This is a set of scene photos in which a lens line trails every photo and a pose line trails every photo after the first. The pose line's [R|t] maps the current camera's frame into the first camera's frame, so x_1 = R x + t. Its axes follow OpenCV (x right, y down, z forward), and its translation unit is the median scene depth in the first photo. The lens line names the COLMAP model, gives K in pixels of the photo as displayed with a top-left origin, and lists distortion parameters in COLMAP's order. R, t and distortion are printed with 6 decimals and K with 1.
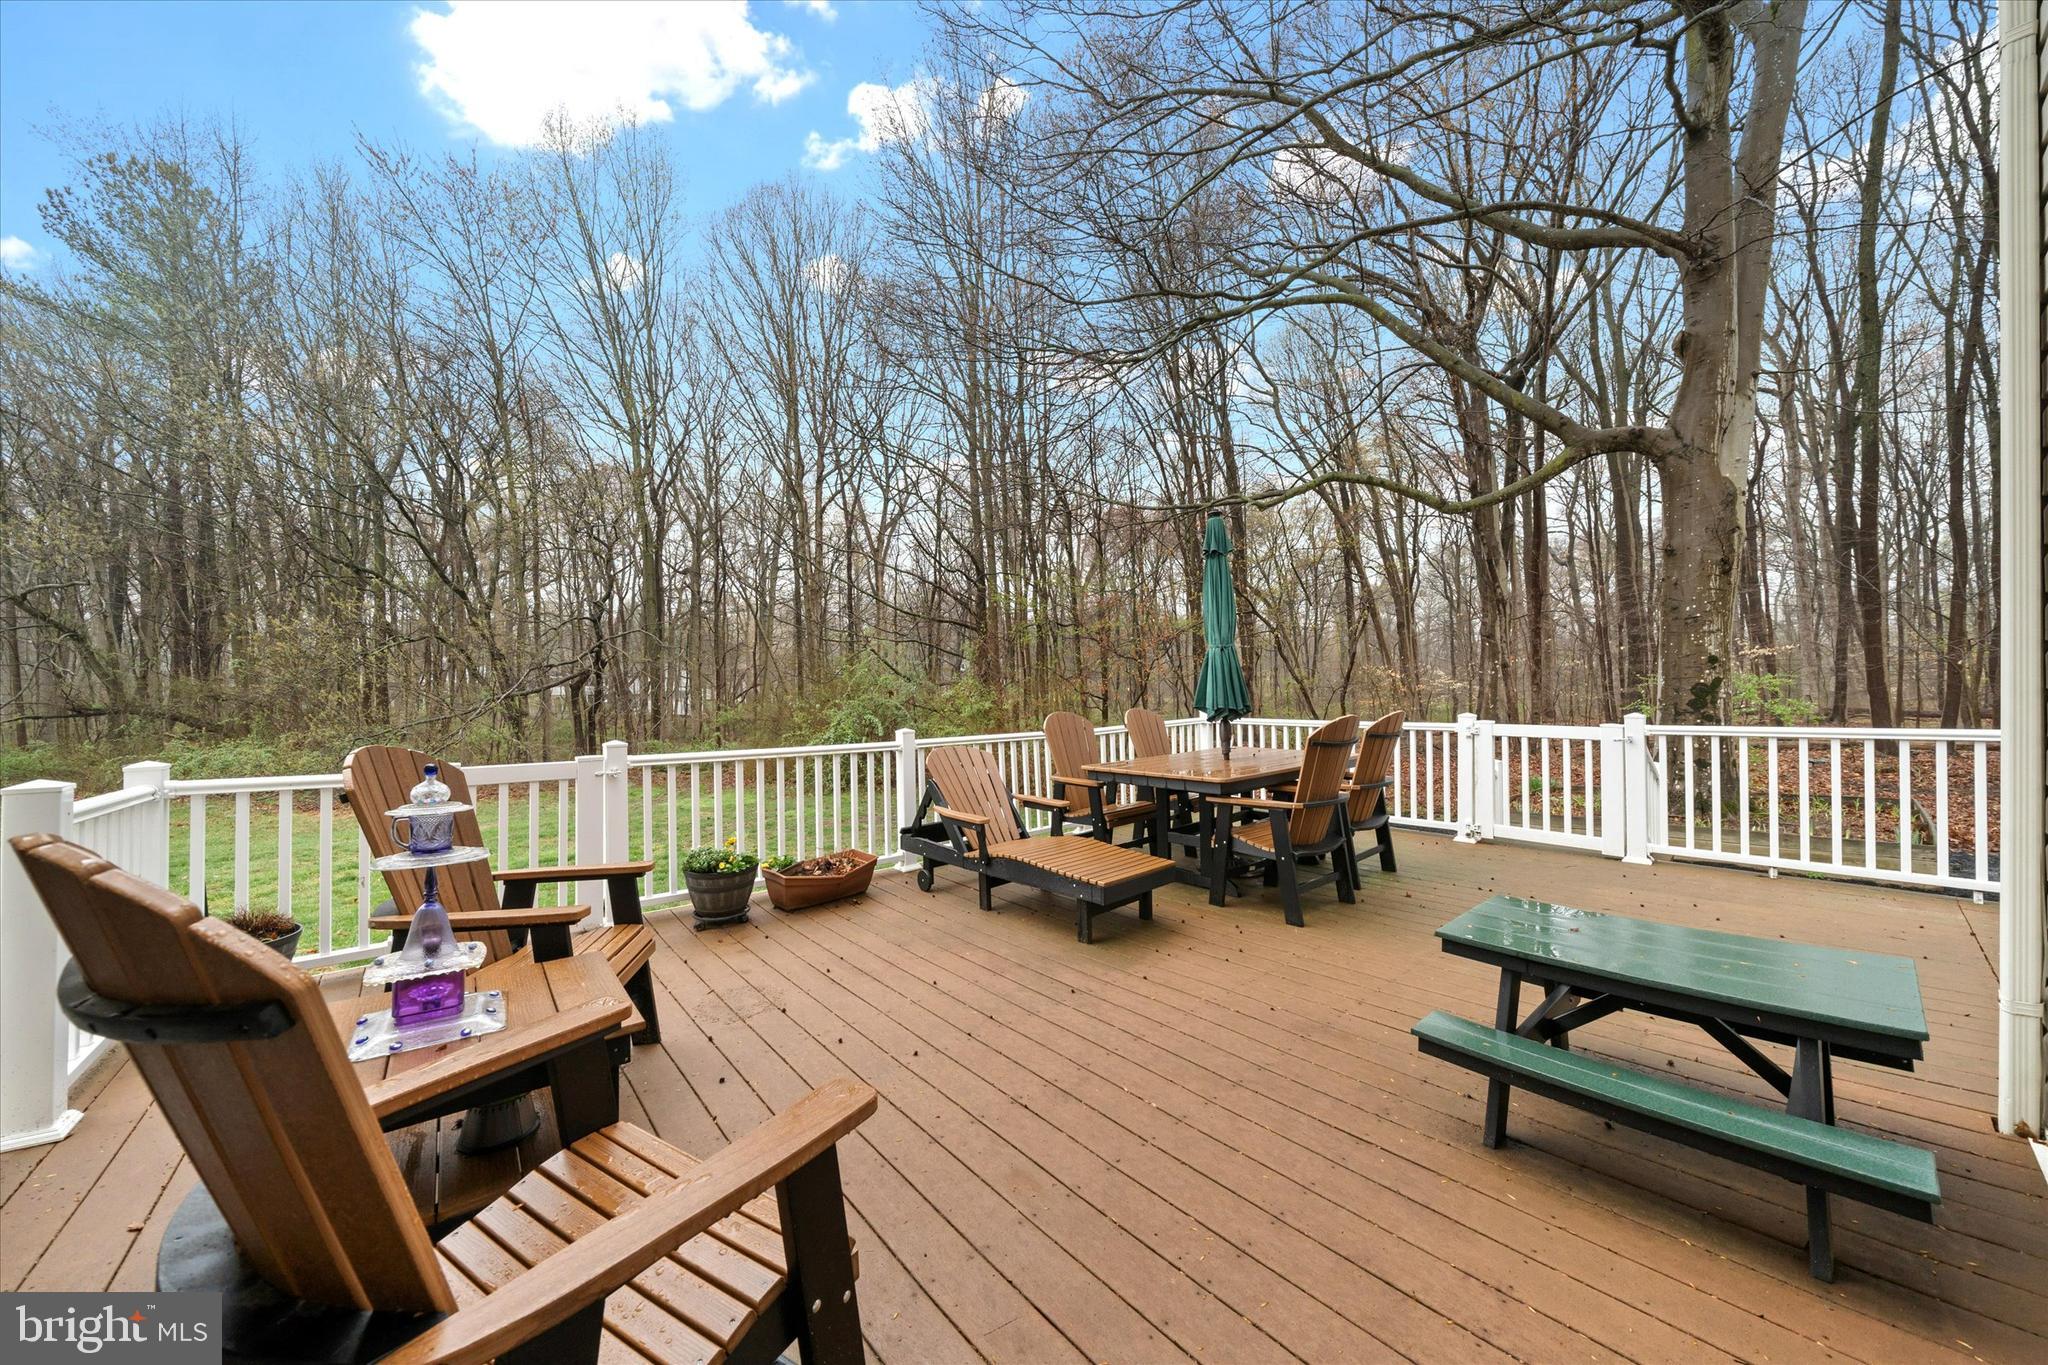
lens RADIAL K [[701.5, 0, 1021.8], [0, 701.5, 689.8], [0, 0, 1]] dist [-0.001528, -0.000018]
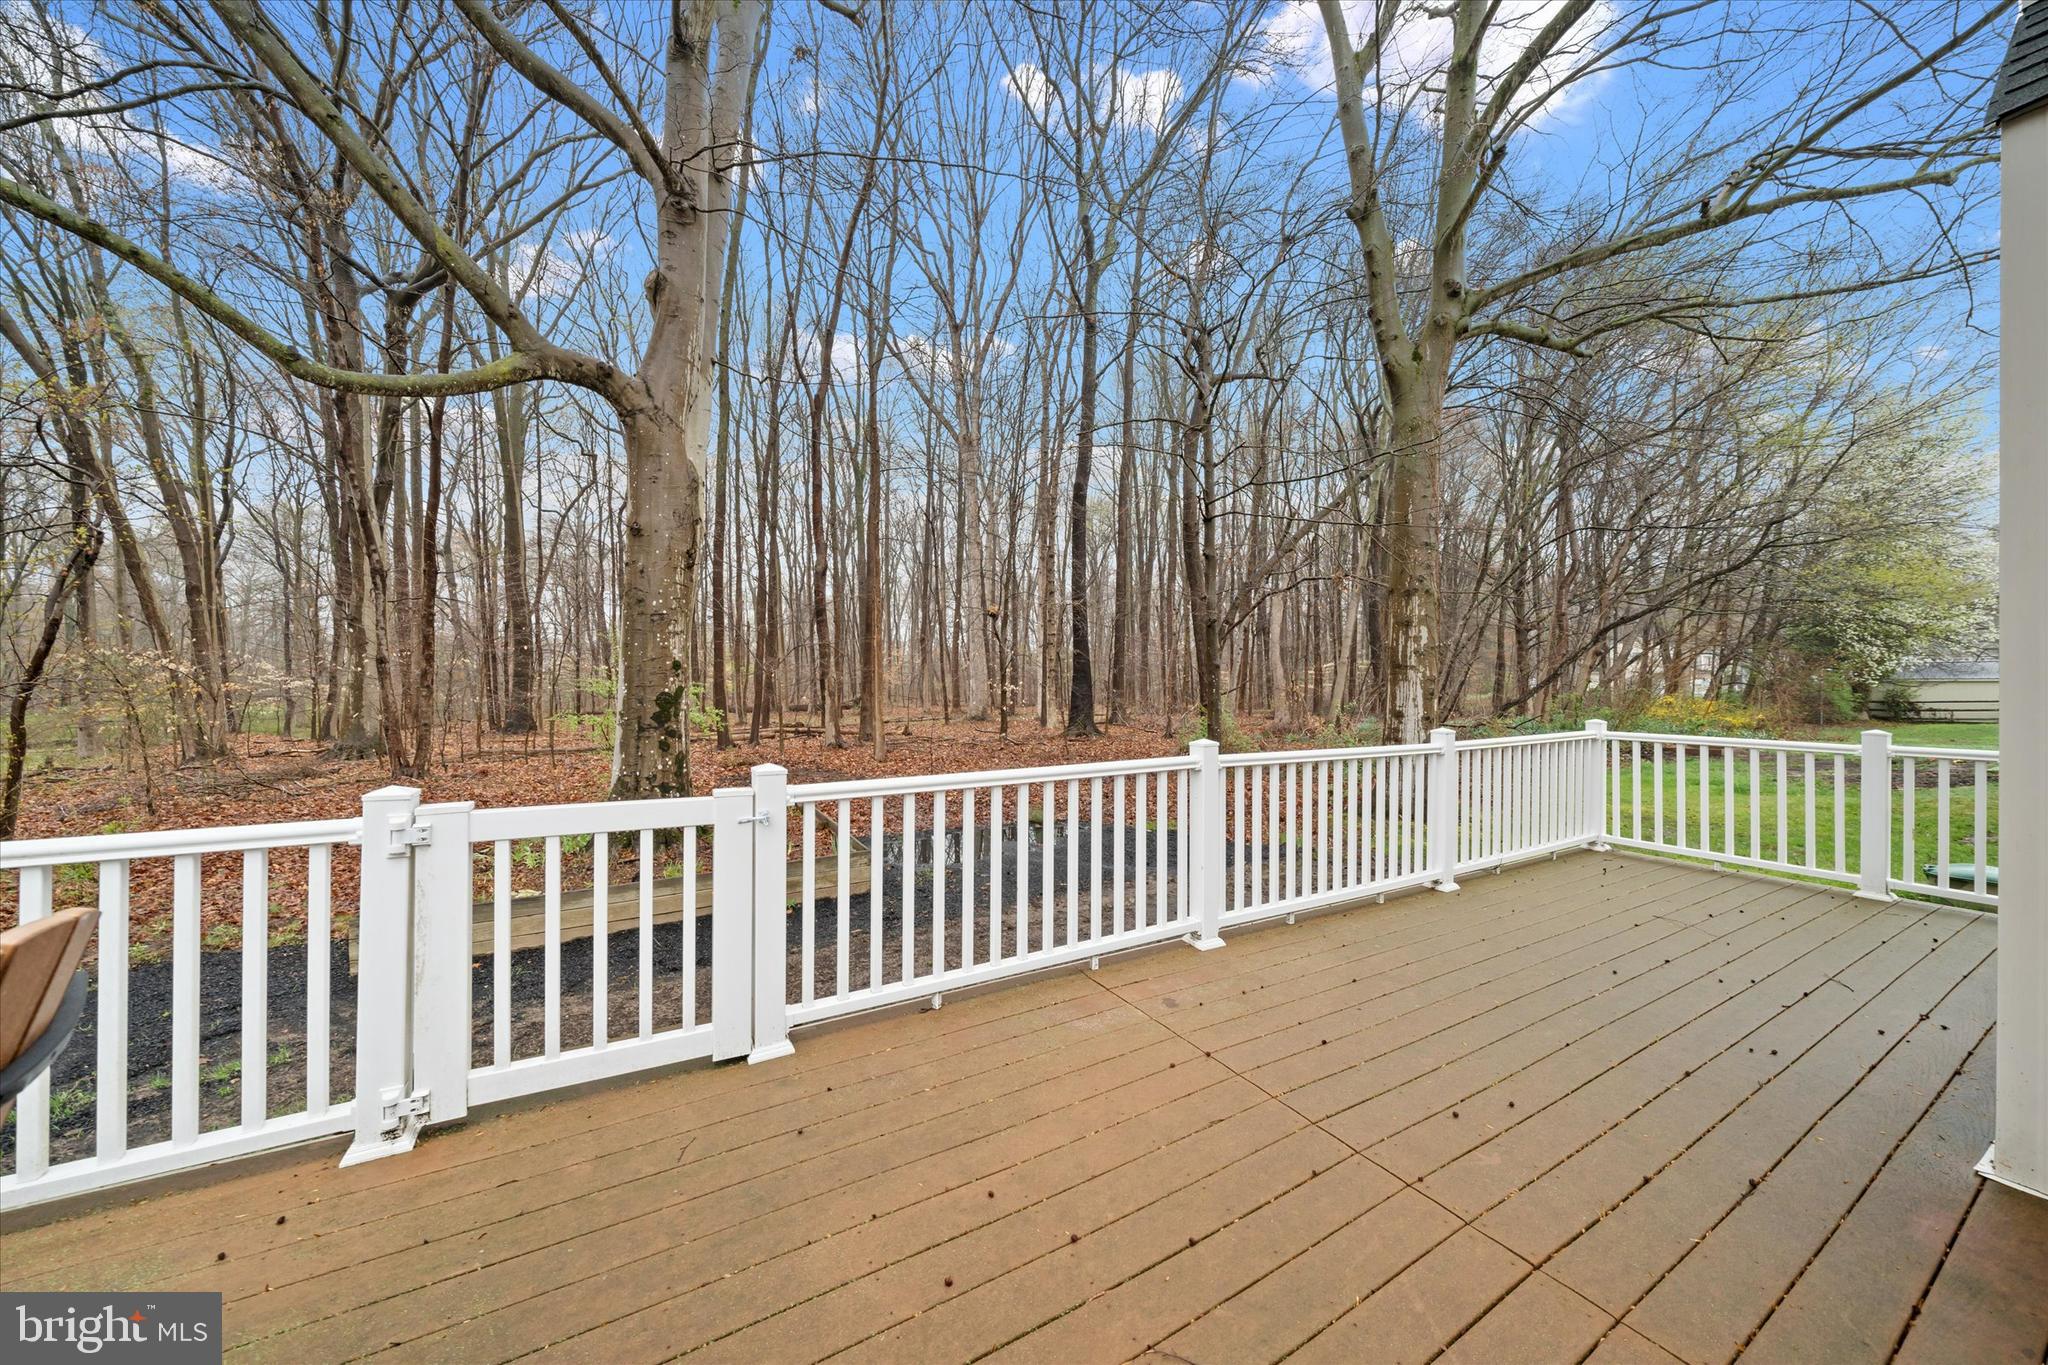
lens RADIAL K [[694.6, 0, 1029.9], [0, 694.6, 680.3], [0, 0, 1]] dist [-0.005954, -0.000054]
pose [[0.193408, 0.019709, 0.980920, 0.379476], [-0.007311, 0.999799, -0.018646, -0.019537], [-0.981091, -0.003566, 0.193513, 0.662823]]
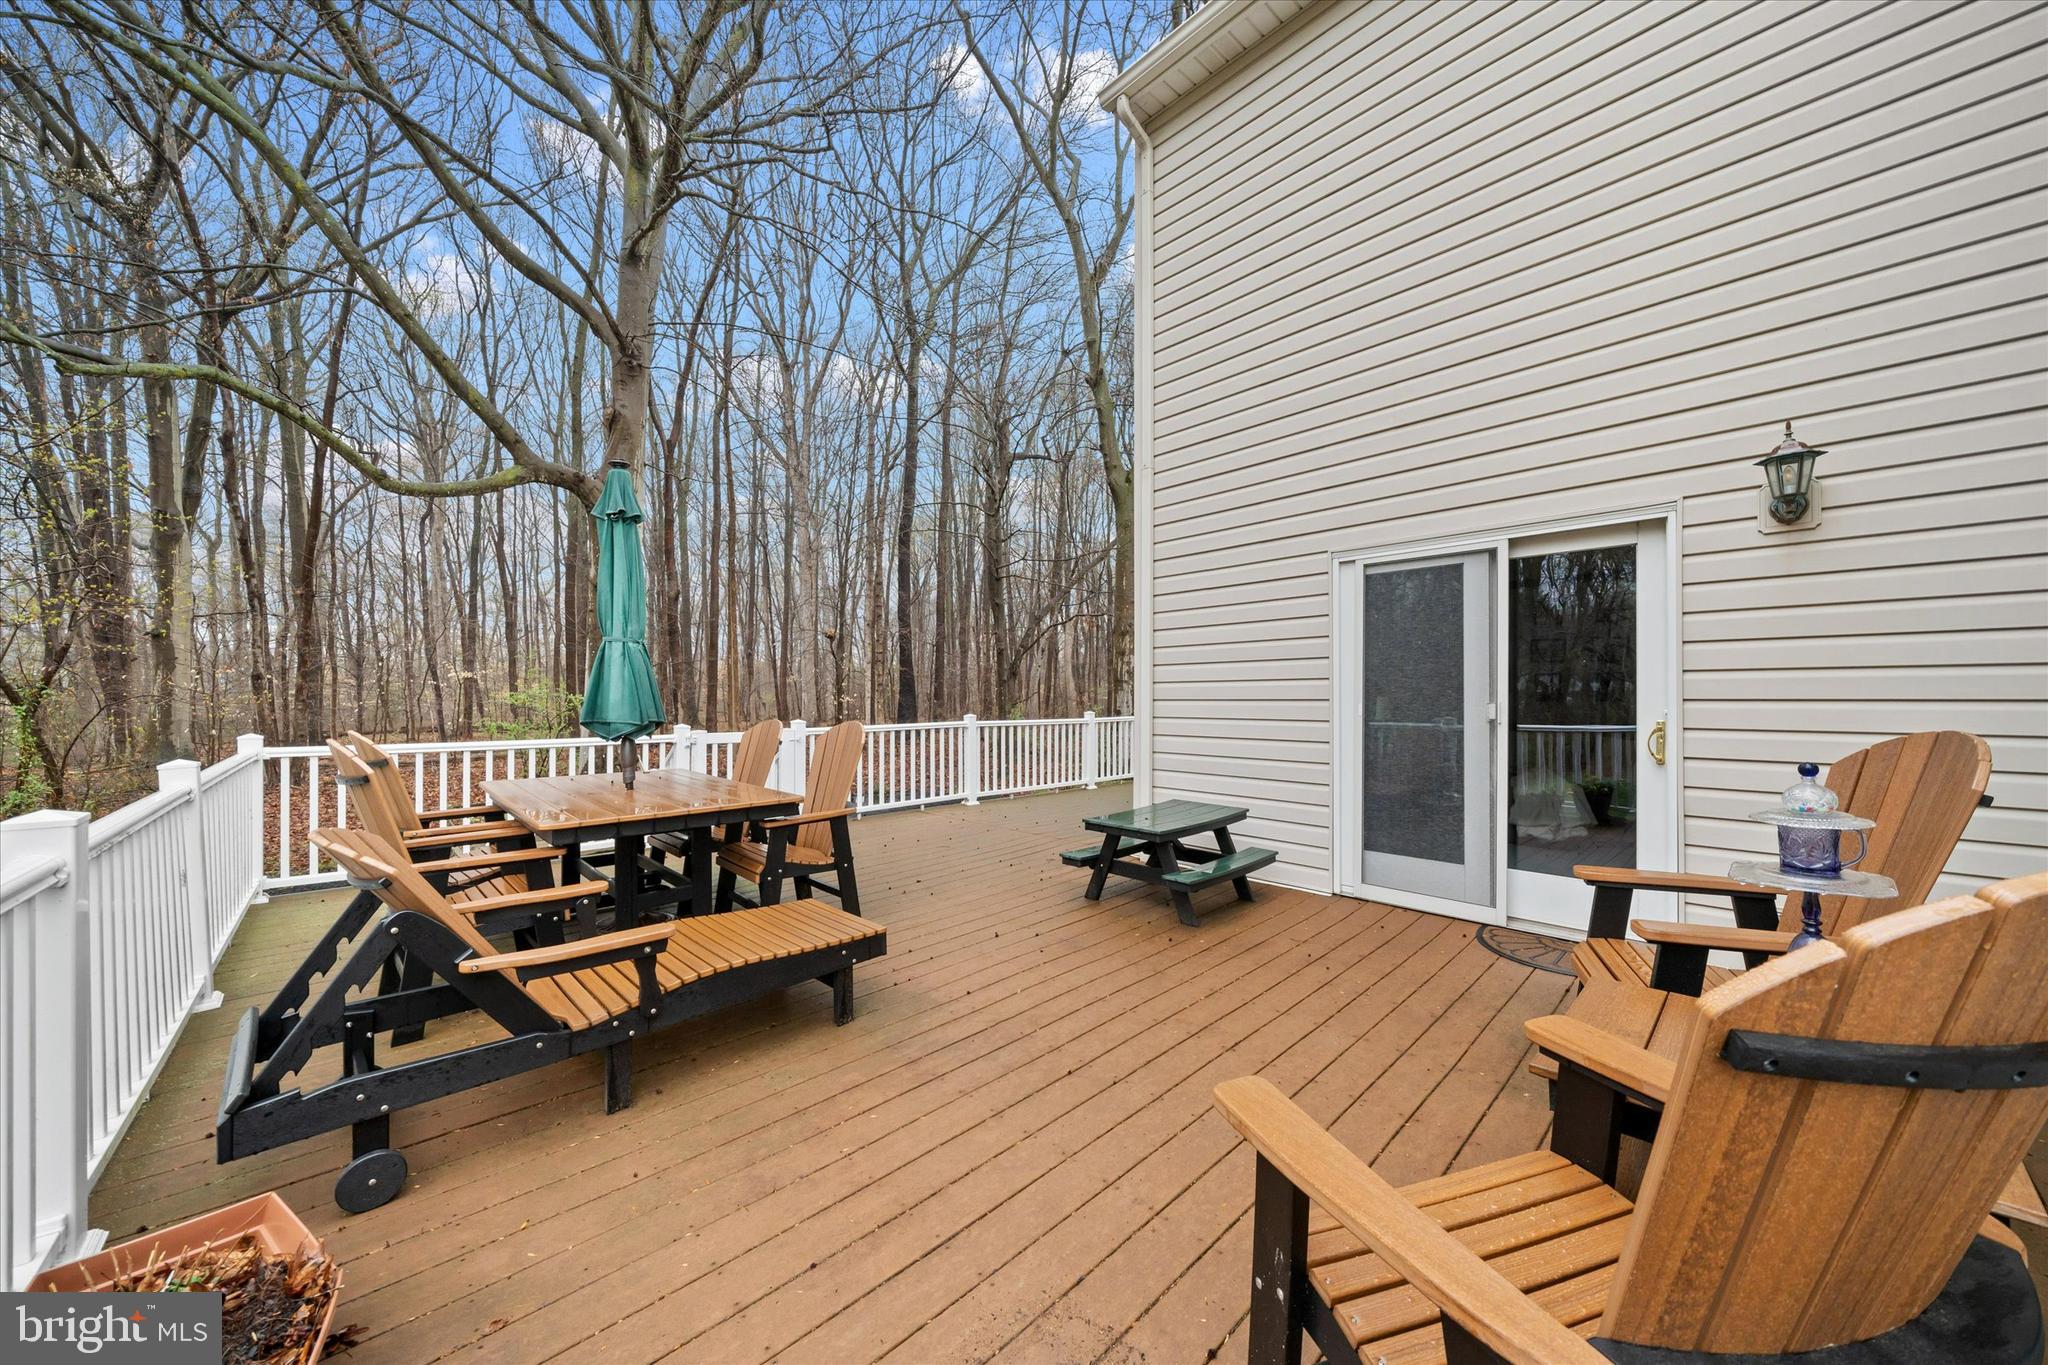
lens RADIAL K [[701.5, 0, 1021.8], [0, 701.5, 689.8], [0, 0, 1]] dist [-0.001528, -0.000018]
pose [[-0.046586, 0.025538, 0.998588, -0.485633], [0.003276, 0.999672, -0.025413, 0.010559], [-0.998909, 0.002087, -0.046654, 0.584480]]
